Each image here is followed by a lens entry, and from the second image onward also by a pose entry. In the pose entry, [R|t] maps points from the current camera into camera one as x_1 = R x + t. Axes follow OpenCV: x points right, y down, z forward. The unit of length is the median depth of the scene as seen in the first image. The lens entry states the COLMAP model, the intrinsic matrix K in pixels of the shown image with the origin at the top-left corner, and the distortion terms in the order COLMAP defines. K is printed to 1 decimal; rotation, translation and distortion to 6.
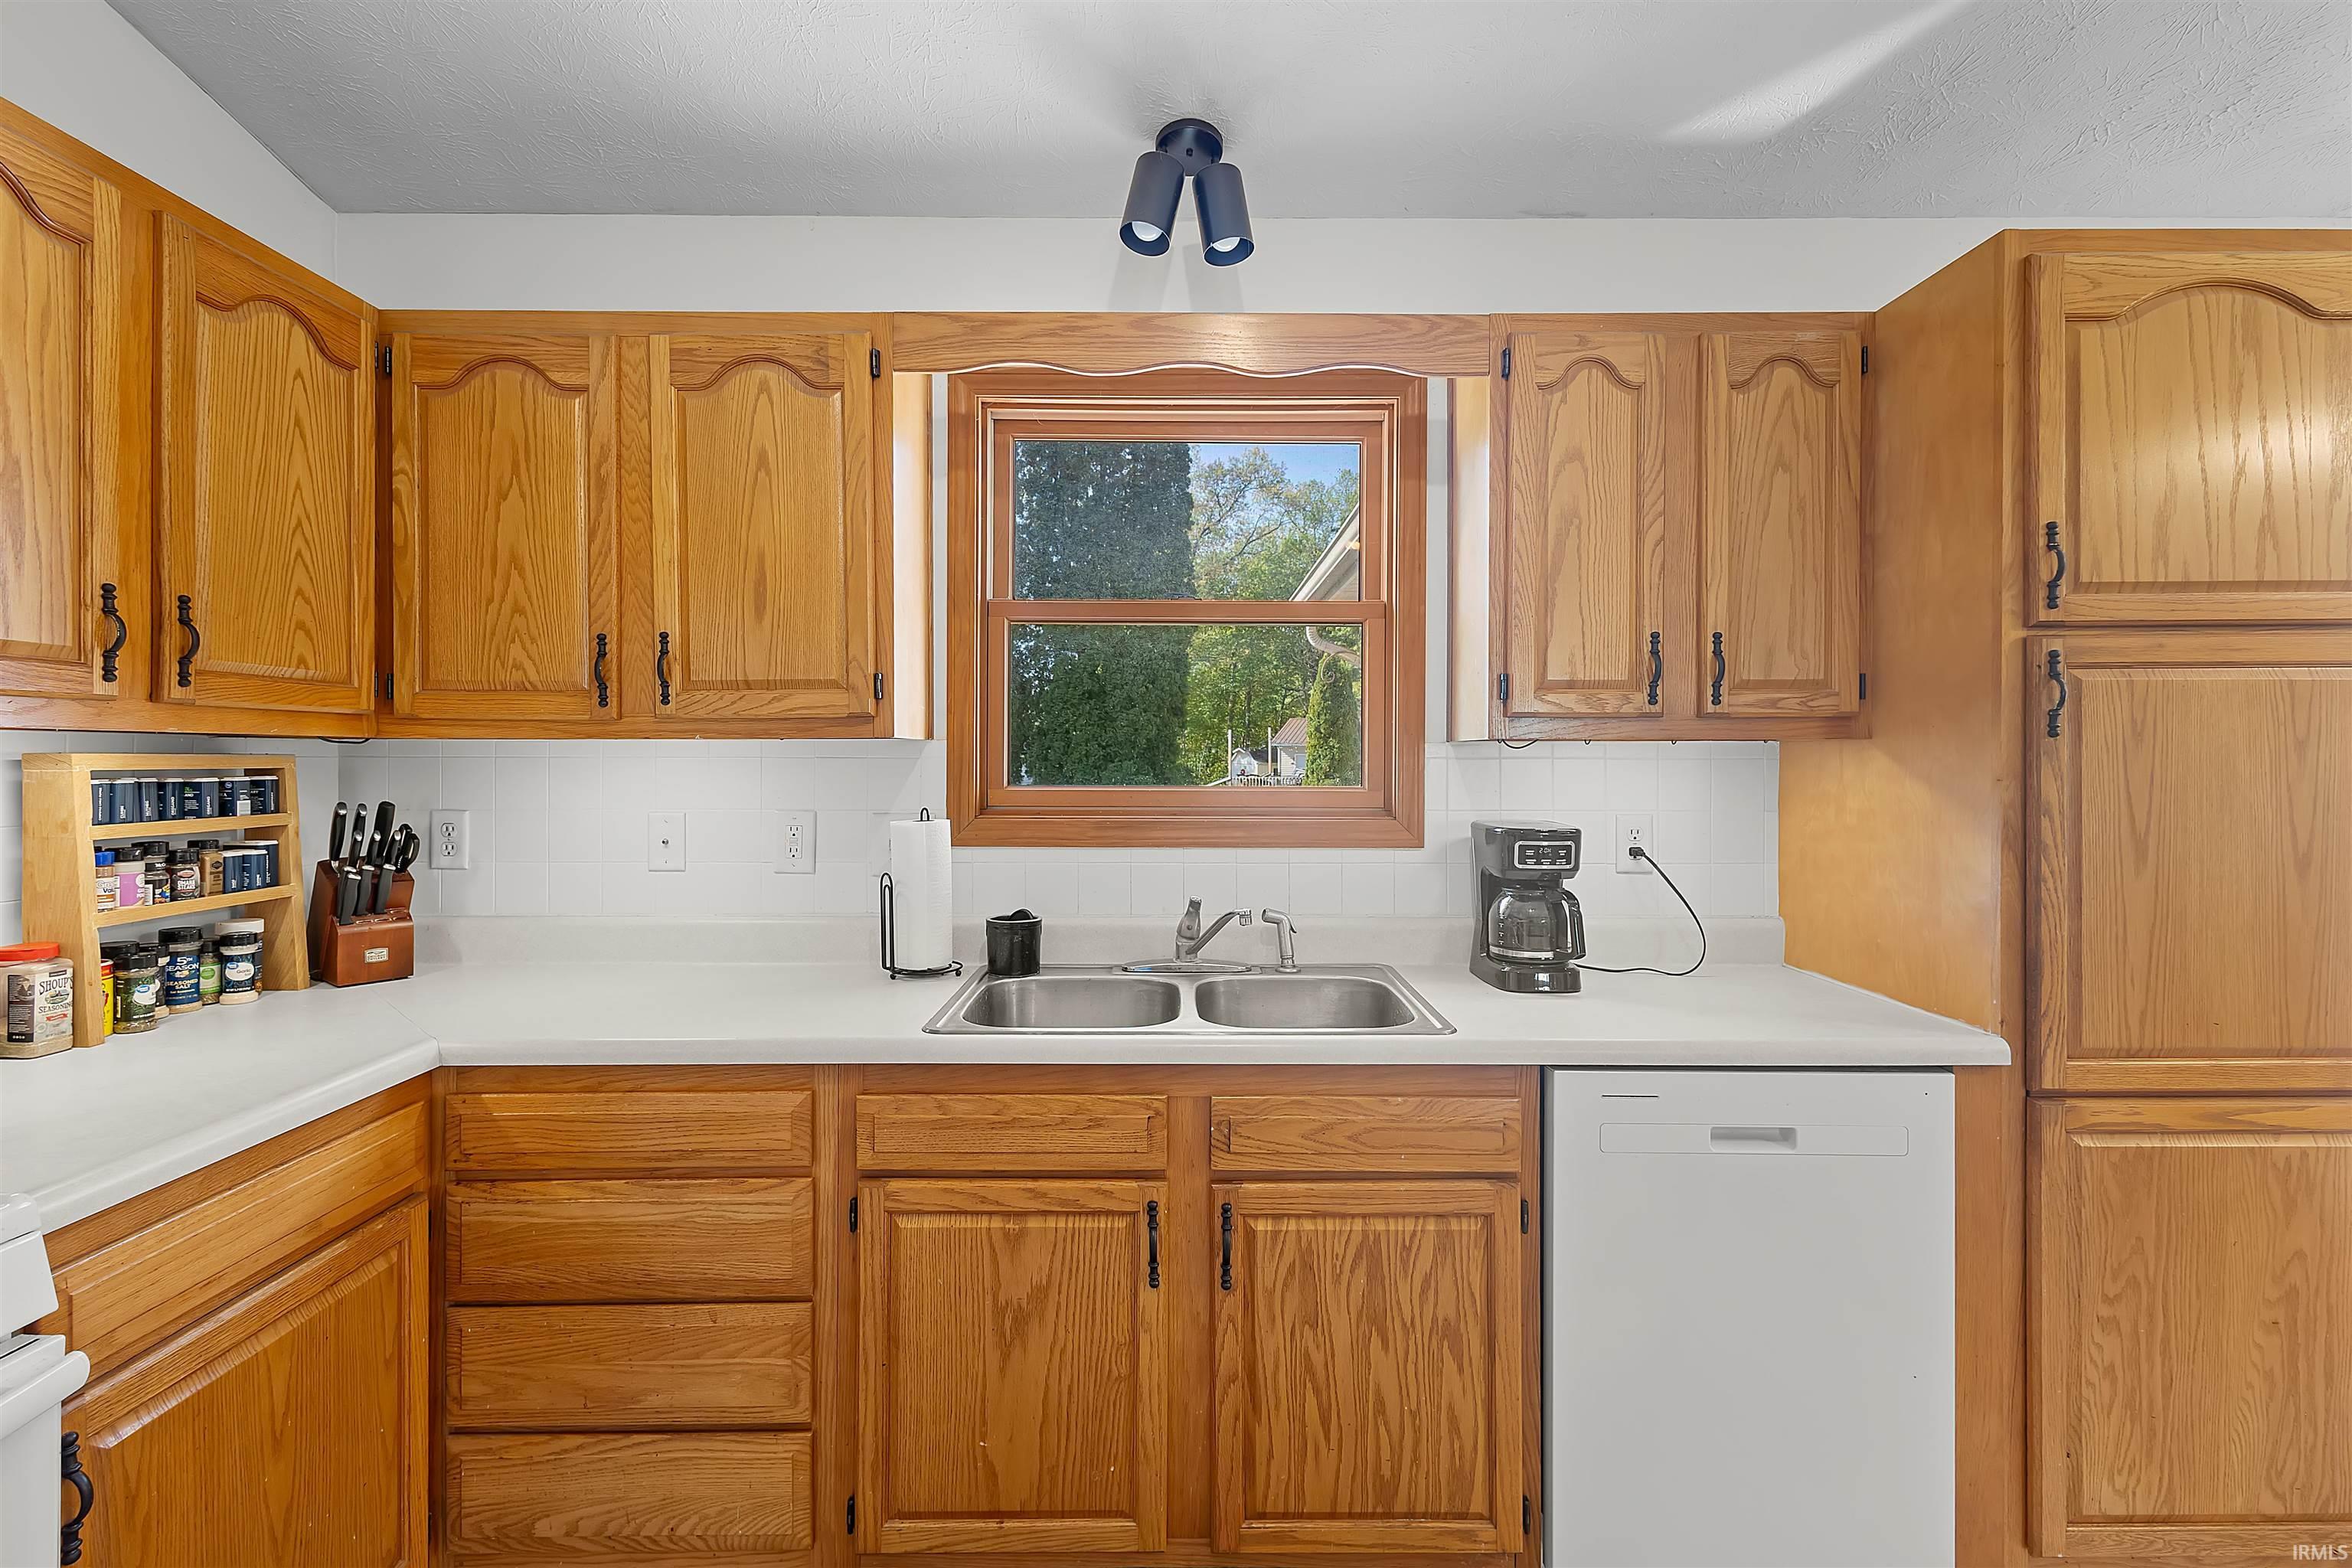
lens RADIAL K [[1081.9, 0, 1172.7], [0, 1081.9, 767.1], [0, 0, 1]] dist [0.008882, 0.000231]
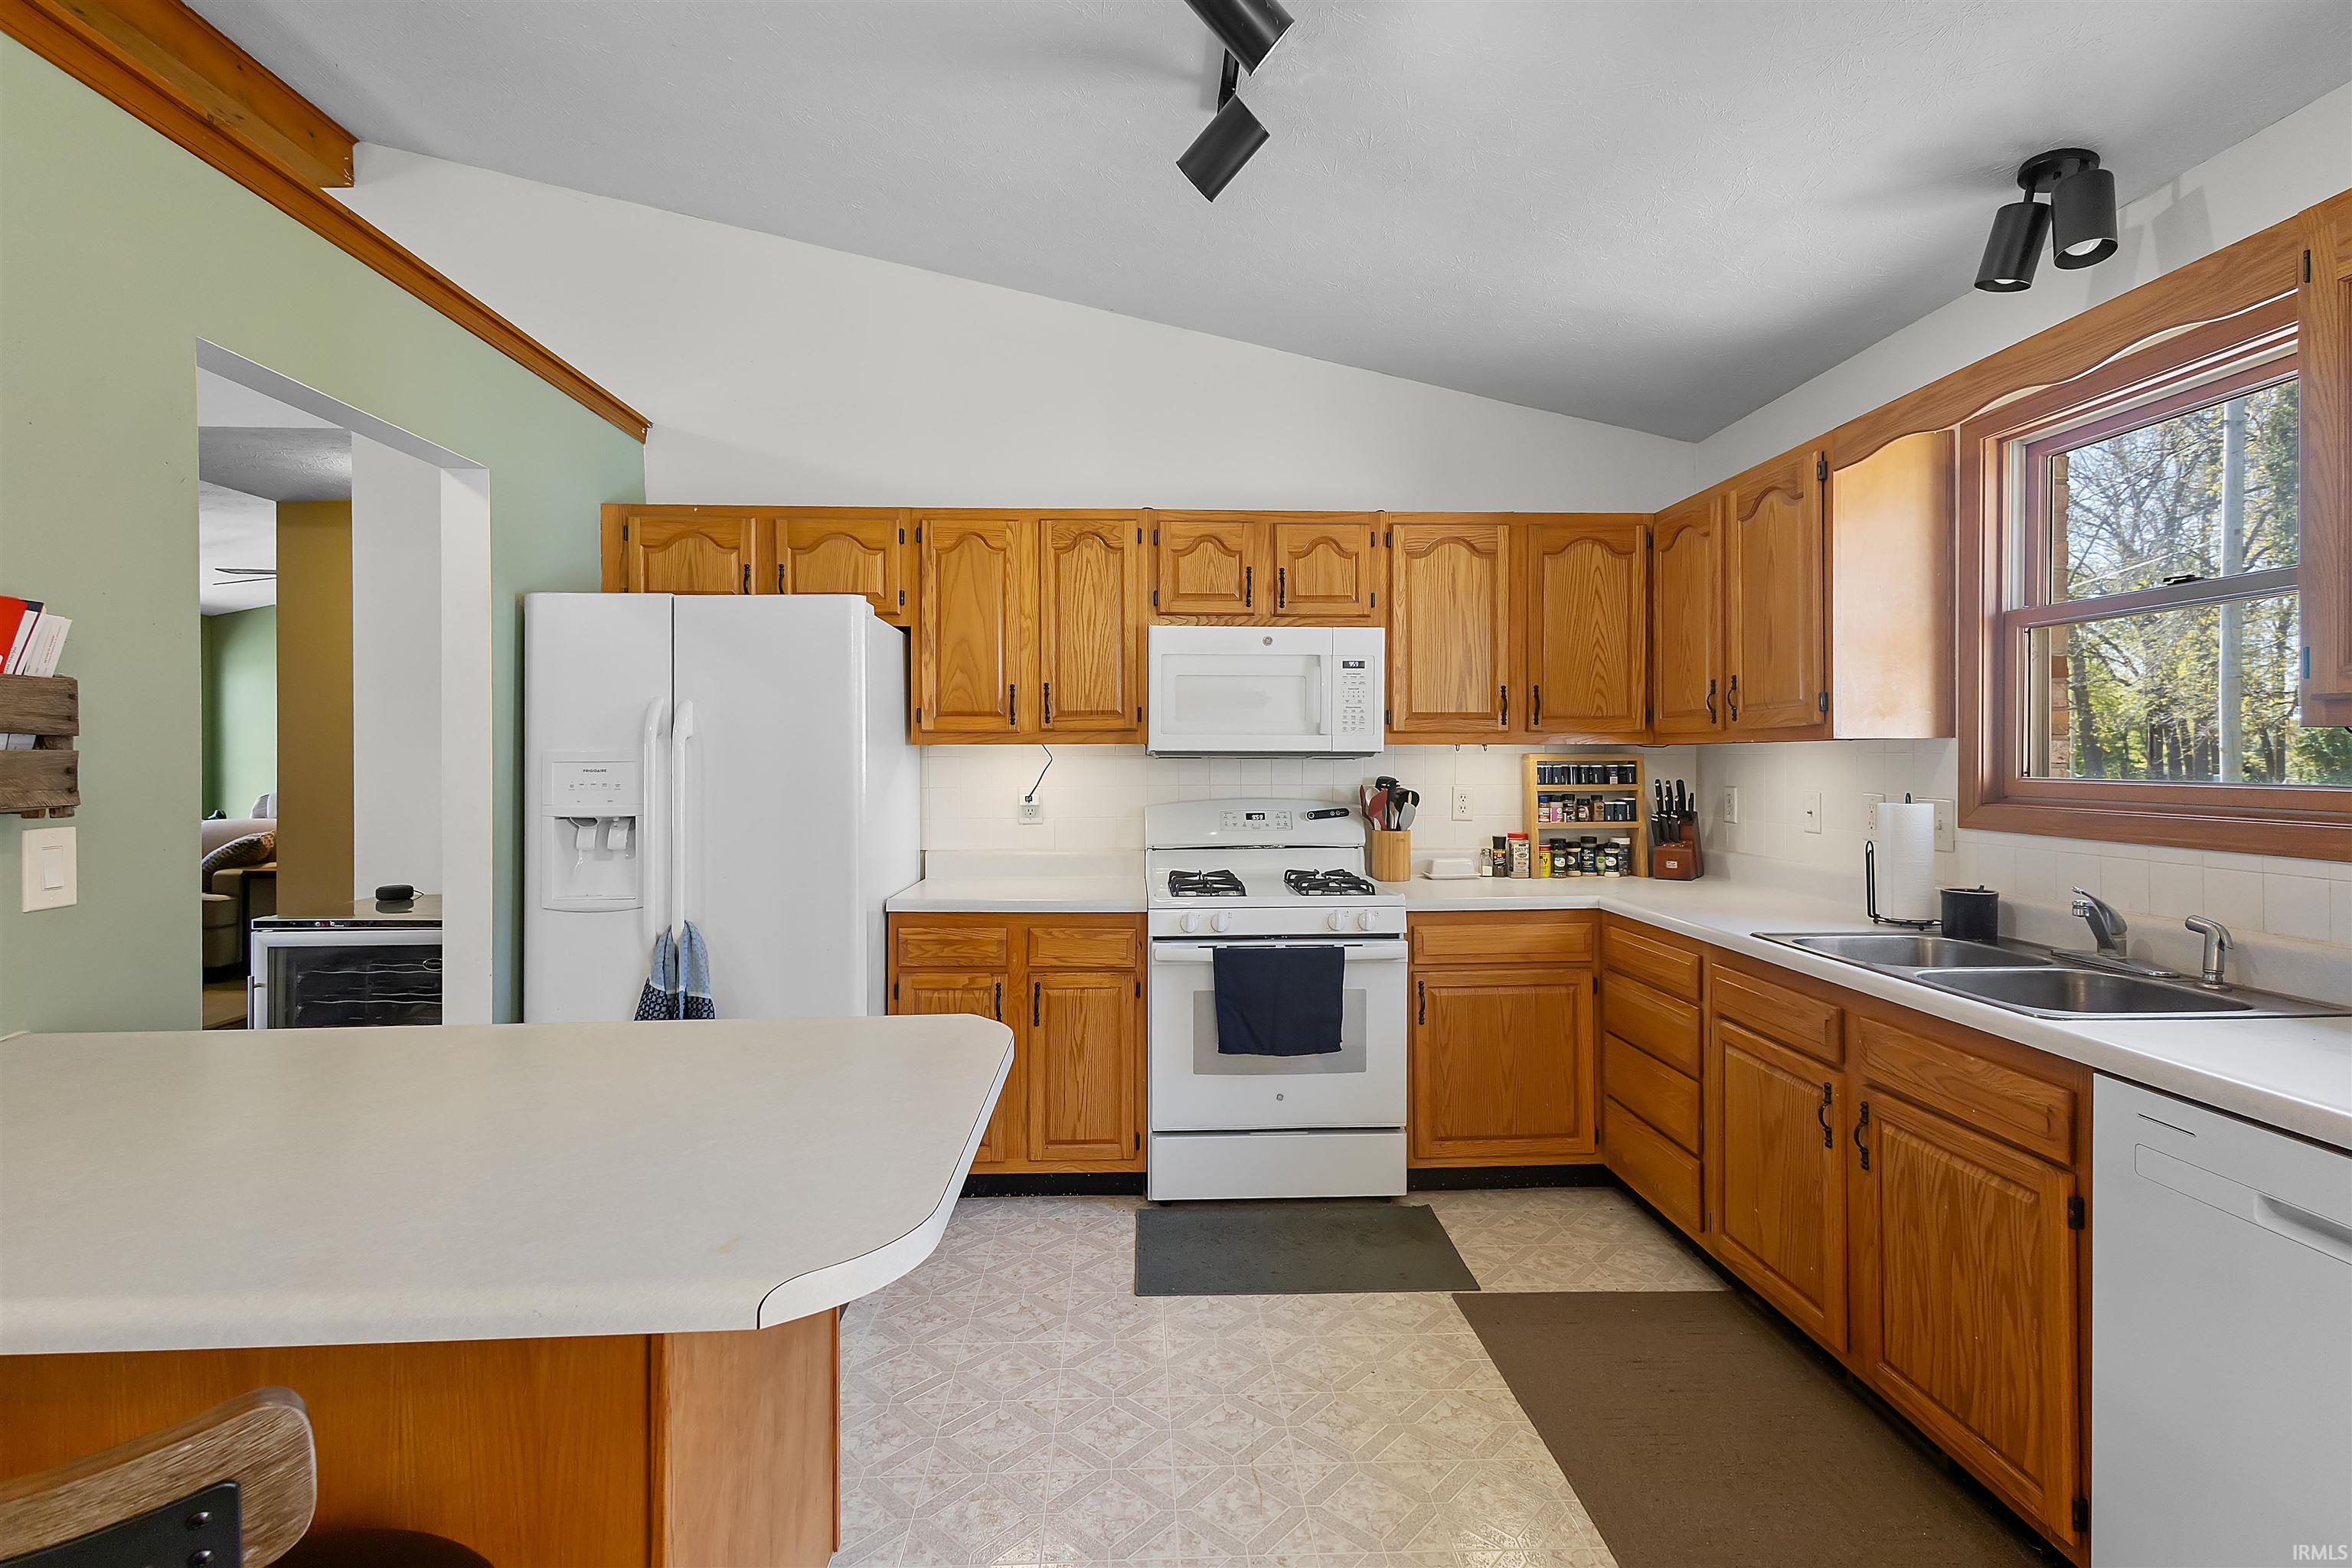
lens RADIAL K [[1081.9, 0, 1177.0], [0, 1081.9, 768.5], [0, 0, 1]] dist [0.008882, 0.000231]
pose [[0.042183, 0.009376, -0.999066, 1.276829], [-0.003498, 0.999951, 0.009237, 0.000321], [0.999104, 0.003105, 0.042214, 0.131951]]
